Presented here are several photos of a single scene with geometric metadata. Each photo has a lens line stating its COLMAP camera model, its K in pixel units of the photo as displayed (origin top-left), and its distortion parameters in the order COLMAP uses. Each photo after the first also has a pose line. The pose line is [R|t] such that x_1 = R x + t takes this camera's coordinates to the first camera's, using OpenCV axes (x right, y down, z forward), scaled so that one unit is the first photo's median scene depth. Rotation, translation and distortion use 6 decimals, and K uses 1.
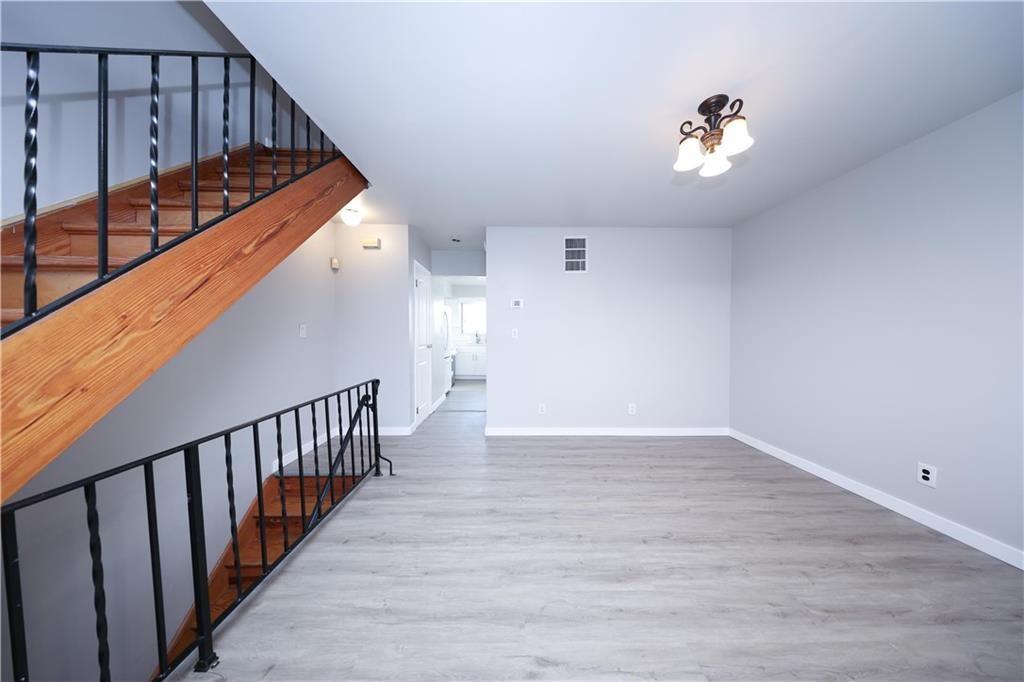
lens RADIAL K [[292.8, 0, 510.2], [0, 292.8, 340.0], [0, 0, 1]] dist [-0.000529, -0.000038]
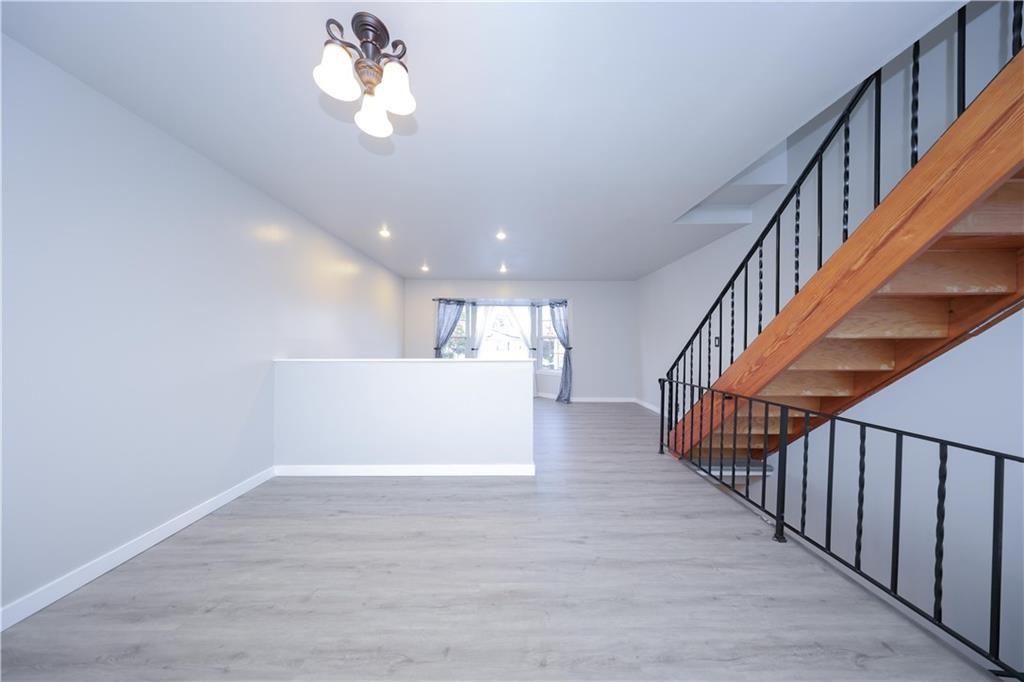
lens RADIAL K [[292.8, 0, 510.2], [0, 292.8, 340.0], [0, 0, 1]] dist [-0.000529, -0.000038]
pose [[-0.999985, -0.003890, 0.003790, 0.317398], [-0.003847, 0.999927, 0.011491, -0.028385], [-0.003834, 0.011476, -0.999927, 1.671004]]
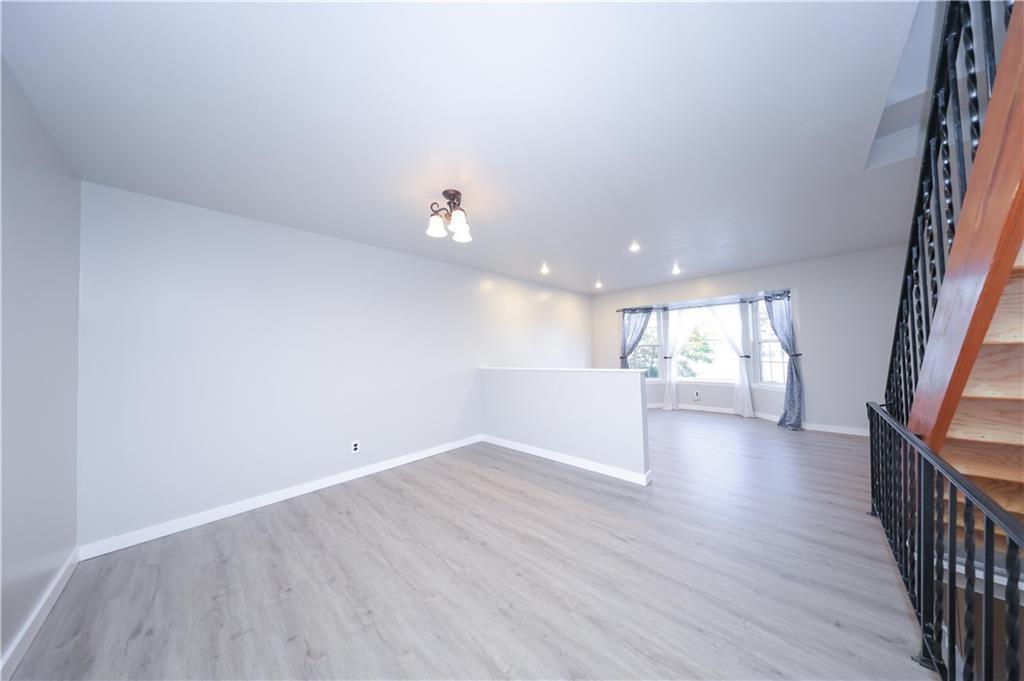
lens RADIAL K [[304.9, 0, 524.4], [0, 304.9, 341.6], [0, 0, 1]] dist [0.000692, 0.000049]
pose [[-0.725475, 0.043869, 0.686849, -0.494375], [0.041871, 0.998931, -0.019575, -0.056742], [-0.686973, 0.014558, -0.726537, 1.744126]]
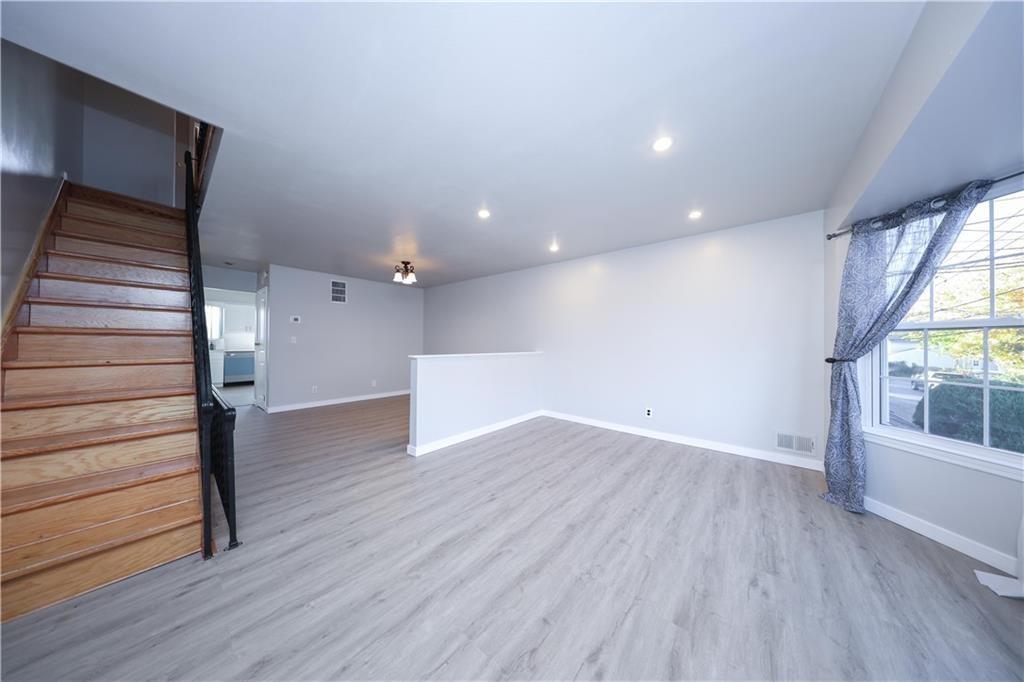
lens RADIAL K [[292.8, 0, 510.2], [0, 292.8, 340.0], [0, 0, 1]] dist [-0.000529, -0.000038]
pose [[0.651826, 0.011030, 0.758288, -0.813702], [0.012411, 0.999605, -0.025209, 0.057864], [-0.758267, 0.025843, 0.651432, -1.625320]]
